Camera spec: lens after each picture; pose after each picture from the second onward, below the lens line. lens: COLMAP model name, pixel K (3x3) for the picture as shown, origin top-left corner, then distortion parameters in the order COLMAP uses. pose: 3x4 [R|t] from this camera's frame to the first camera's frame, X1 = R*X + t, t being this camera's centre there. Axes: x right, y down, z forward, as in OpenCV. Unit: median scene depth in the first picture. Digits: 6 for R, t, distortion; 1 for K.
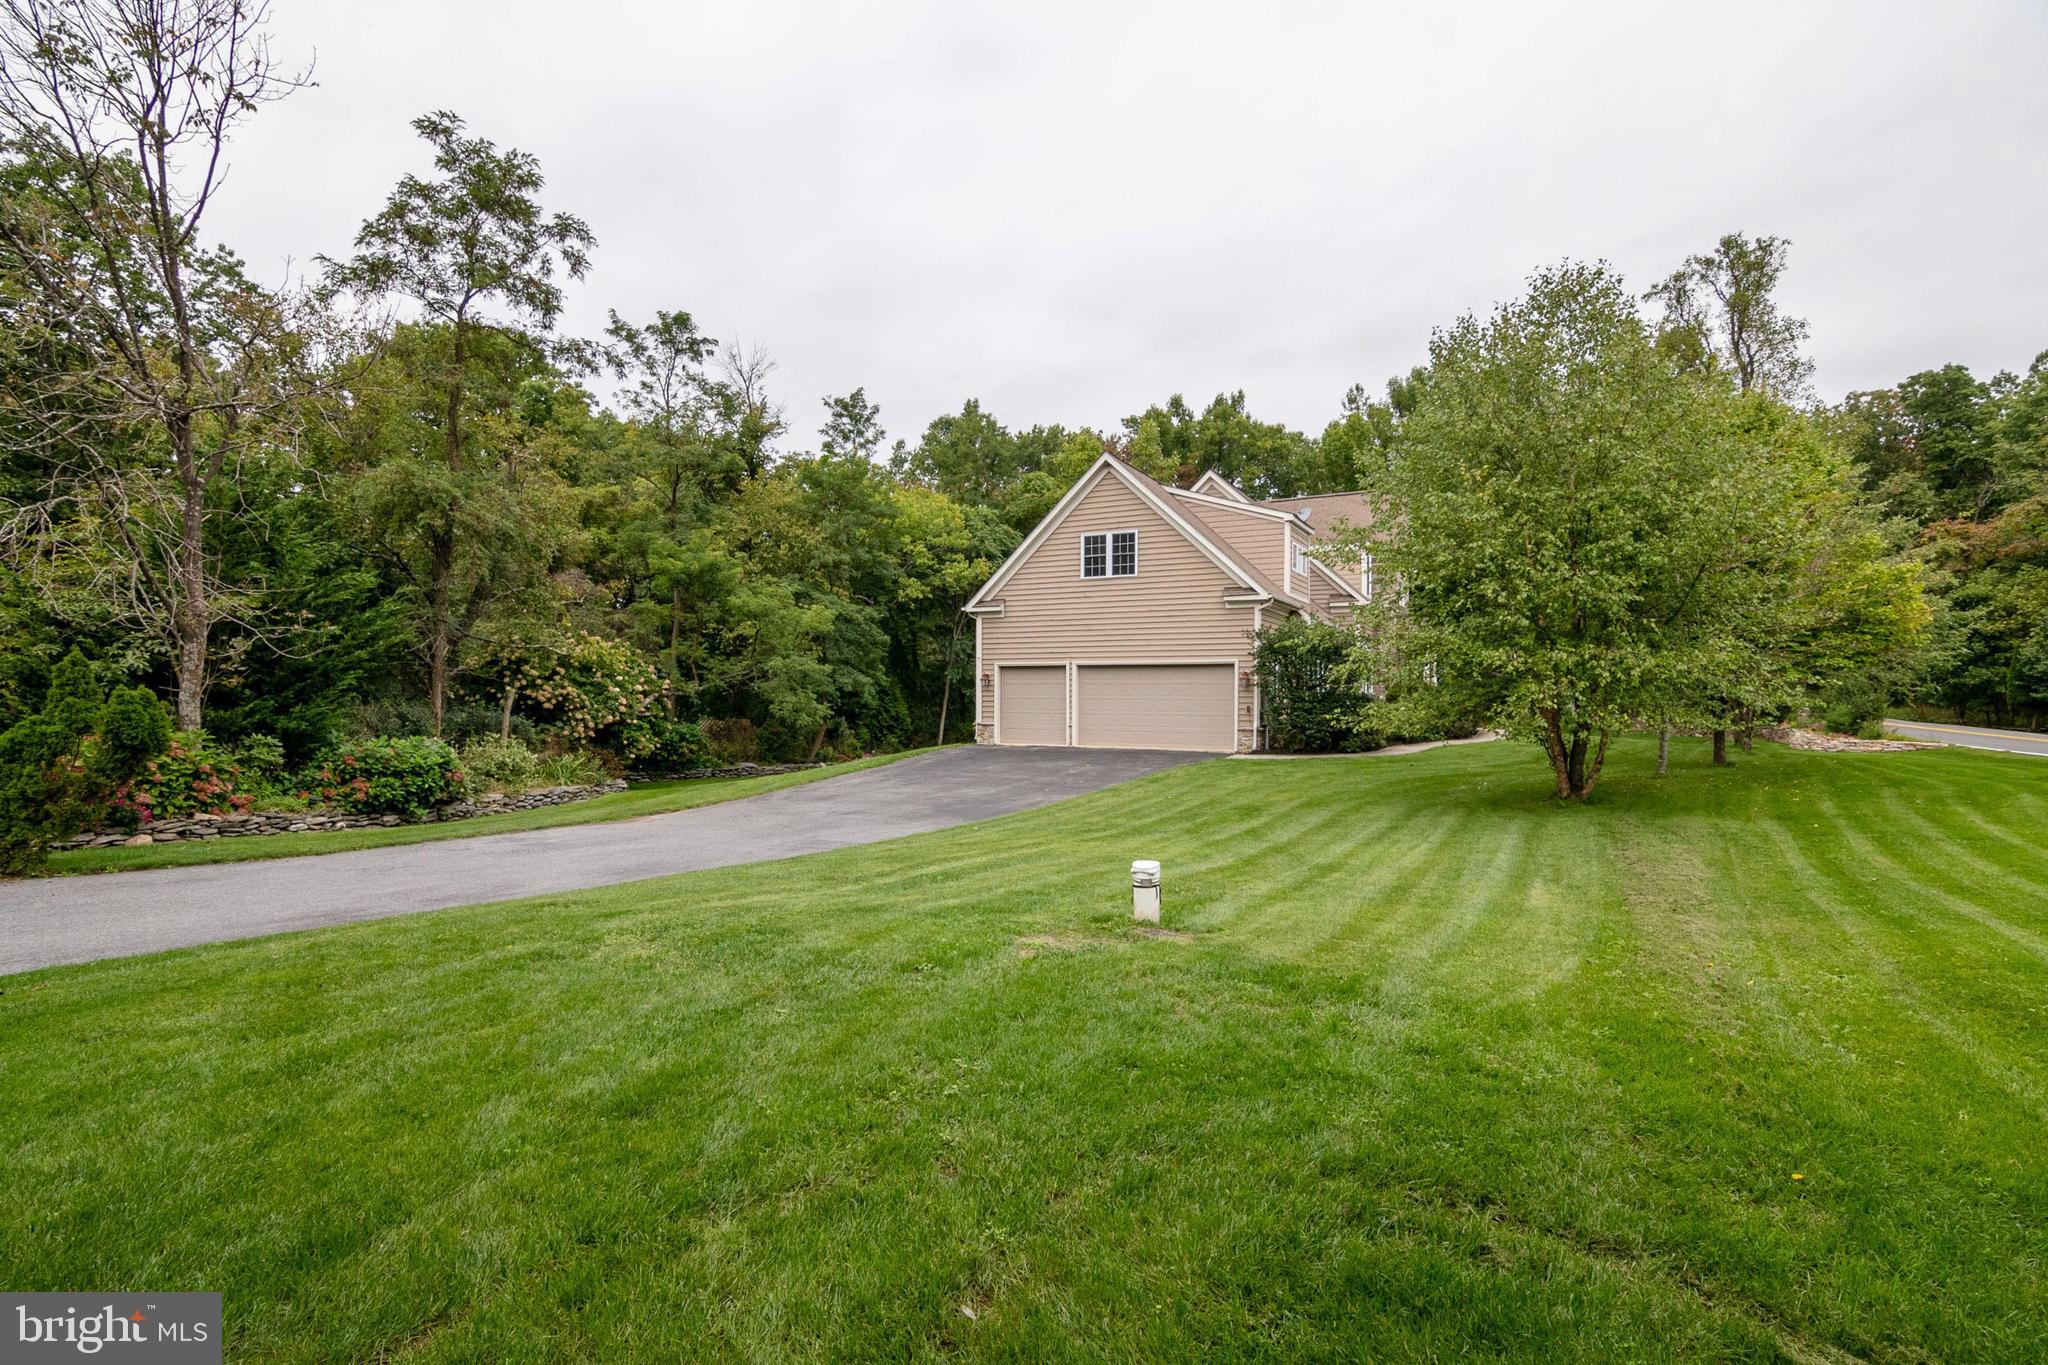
lens RADIAL K [[1001.0, 0, 1023.4], [0, 1001.0, 695.0], [0, 0, 1]] dist [0.001036, 0.002476]
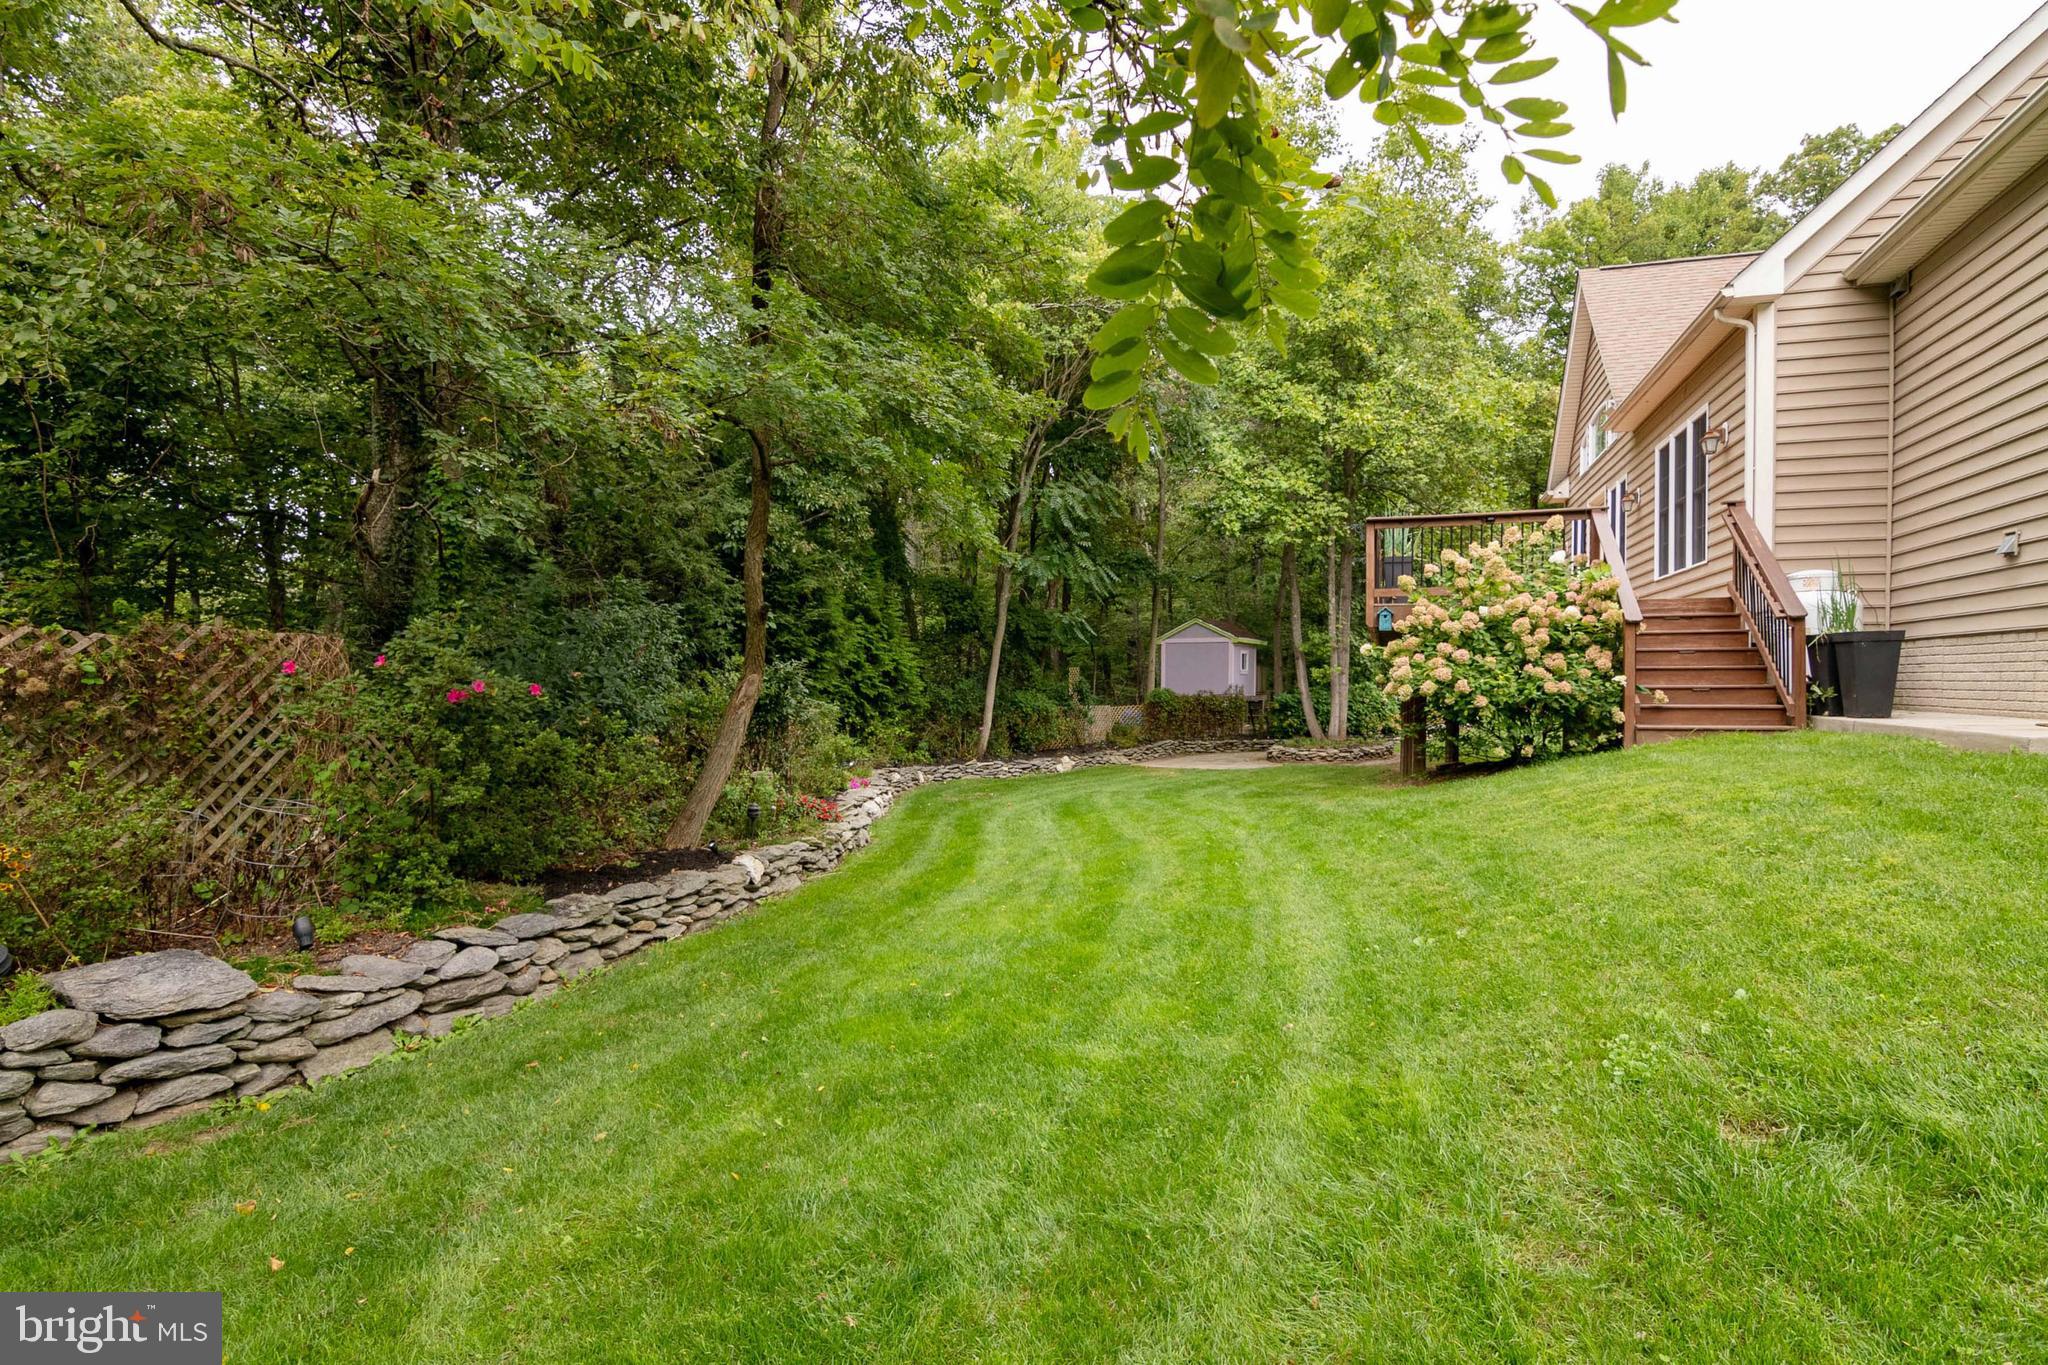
lens RADIAL K [[1001.0, 0, 1011.3], [0, 1001.0, 686.9], [0, 0, 1]] dist [0.001036, 0.002476]
pose [[0.993653, 0.001460, 0.112477, -0.225847], [-0.002510, 0.999955, 0.009190, 0.039972], [-0.112458, -0.009414, 0.993612, 1.035286]]
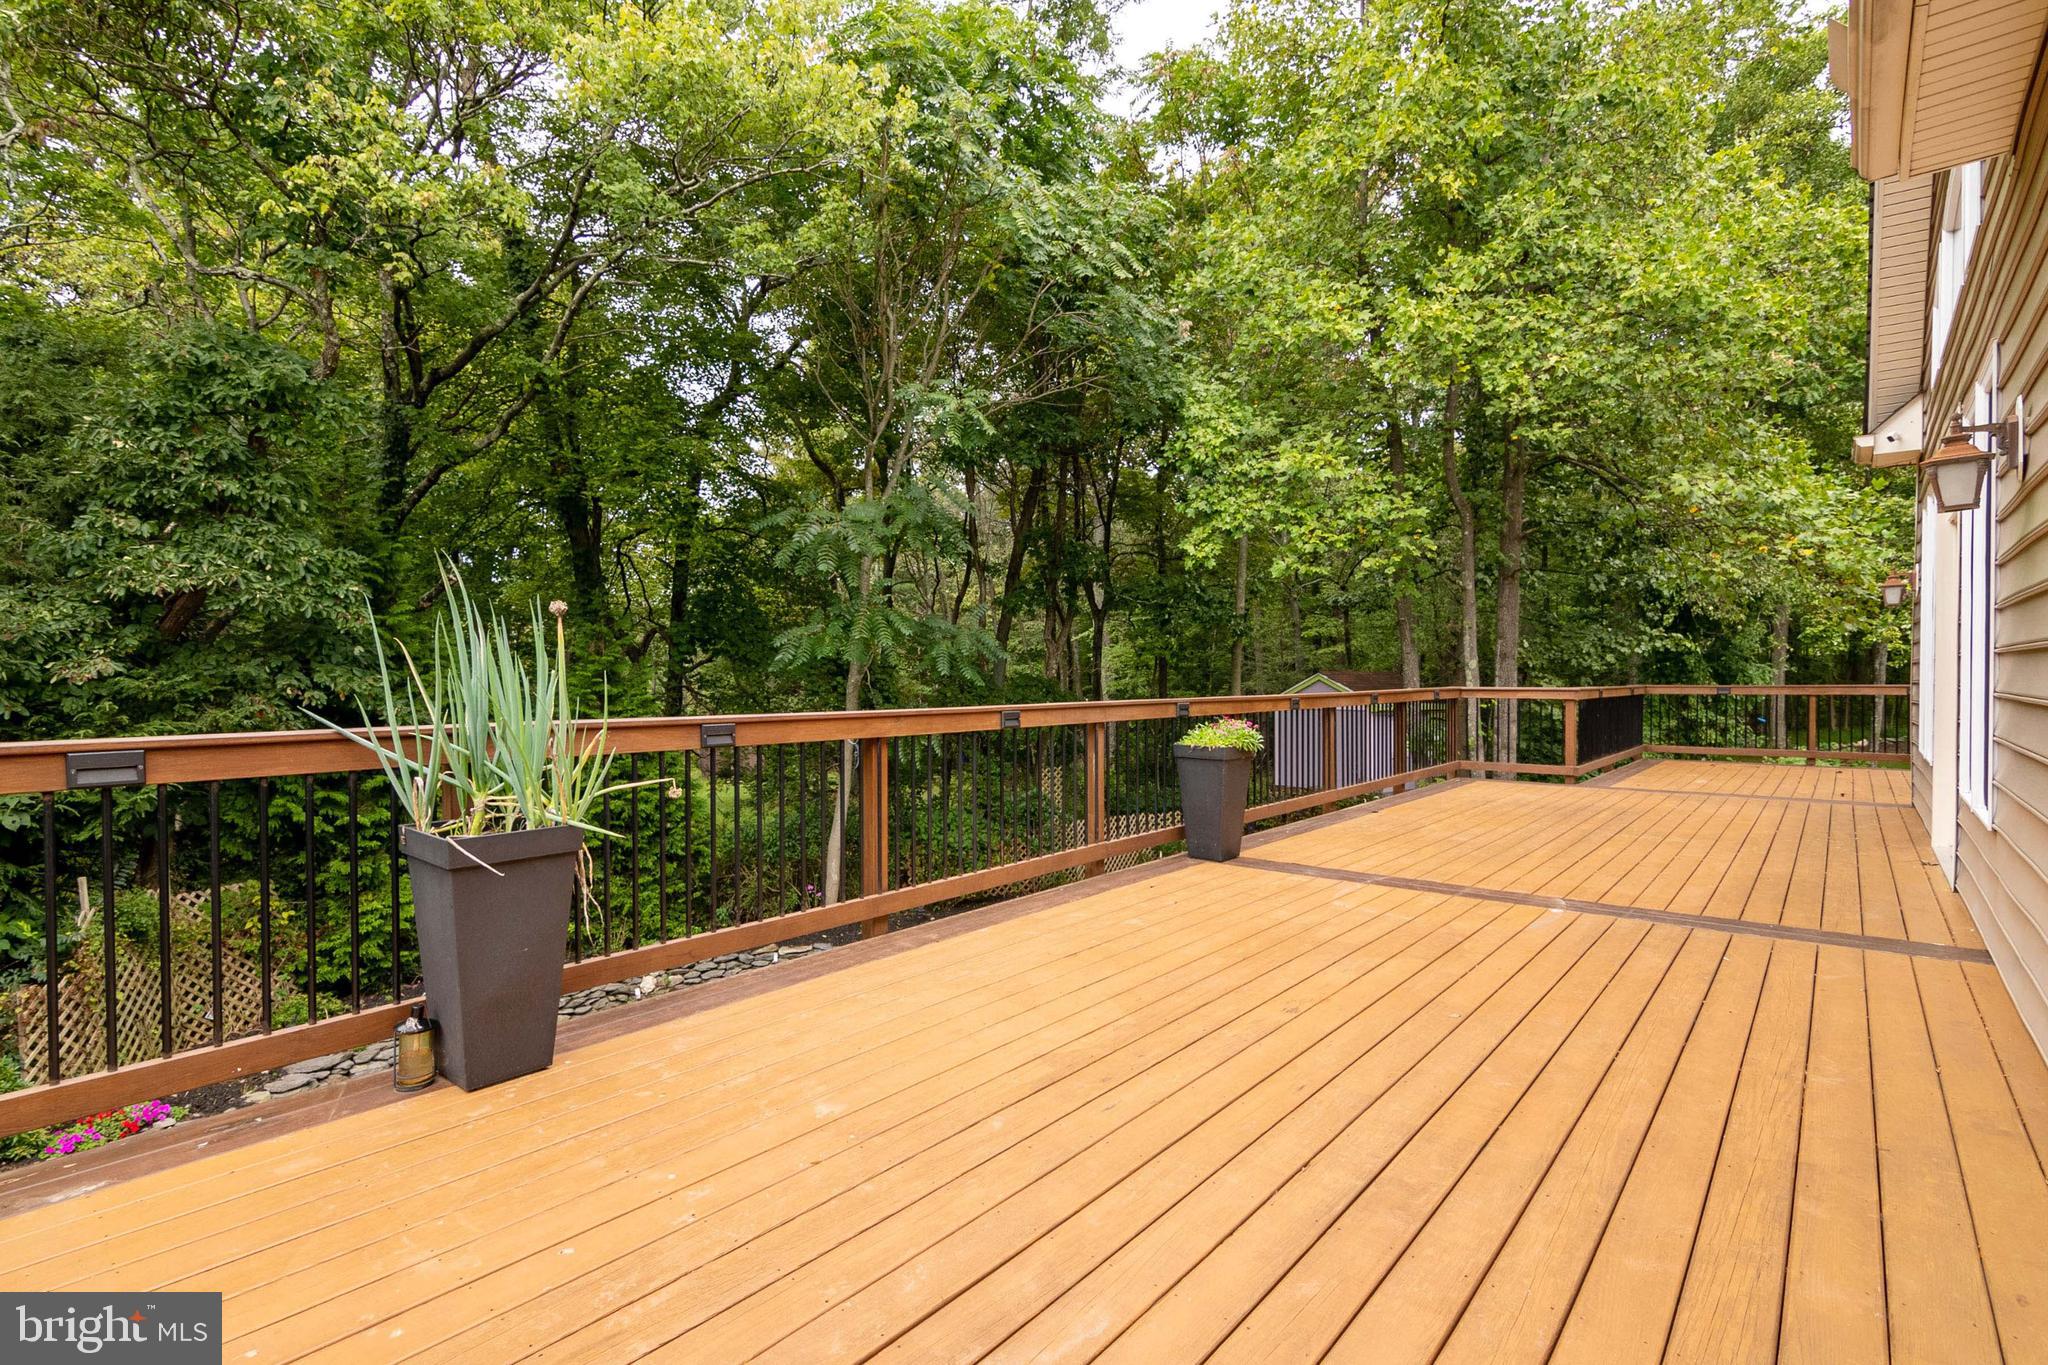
lens RADIAL K [[1001.0, 0, 1022.1], [0, 1001.0, 683.2], [0, 0, 1]] dist [0.001036, 0.002476]
pose [[0.976250, -0.006829, -0.216542, 0.050929], [0.007298, 0.999972, 0.001367, -0.022152], [0.216526, -0.002914, 0.976272, 1.353530]]
